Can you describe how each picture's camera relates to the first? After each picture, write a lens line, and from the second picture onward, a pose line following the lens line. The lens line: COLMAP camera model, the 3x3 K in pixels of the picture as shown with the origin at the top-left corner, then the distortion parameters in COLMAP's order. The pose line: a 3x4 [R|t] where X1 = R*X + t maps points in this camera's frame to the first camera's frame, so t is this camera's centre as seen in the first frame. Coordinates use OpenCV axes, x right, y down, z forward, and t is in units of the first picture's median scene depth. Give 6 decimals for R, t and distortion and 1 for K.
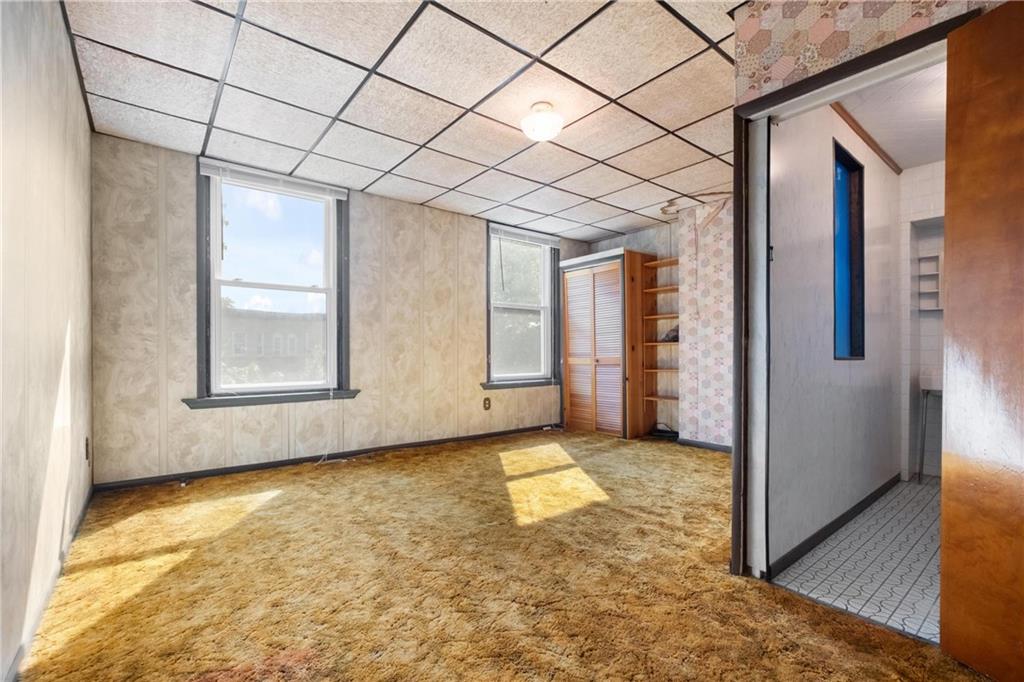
lens RADIAL K [[449.9, 0, 509.3], [0, 449.9, 359.6], [0, 0, 1]] dist [-0.003437, -0.000631]
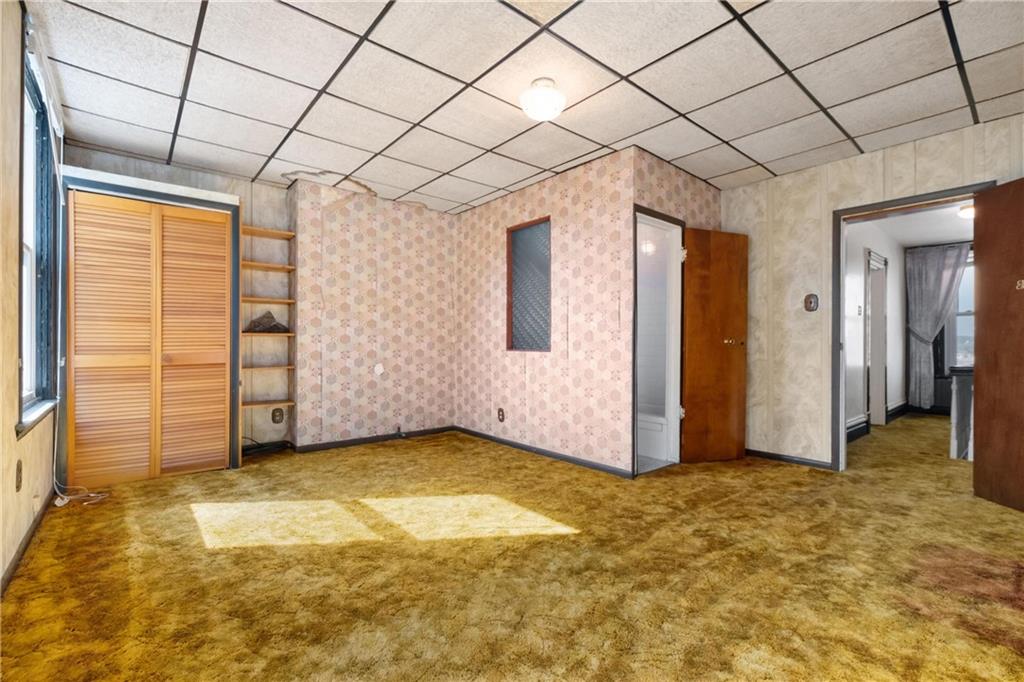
lens RADIAL K [[449.9, 0, 516.7], [0, 449.9, 345.3], [0, 0, 1]] dist [-0.003437, -0.000631]
pose [[-0.027247, -0.000627, 0.999629, -0.604644], [0.011164, 0.999937, 0.000932, -0.015919], [-0.999566, 0.011185, -0.027238, 0.763271]]
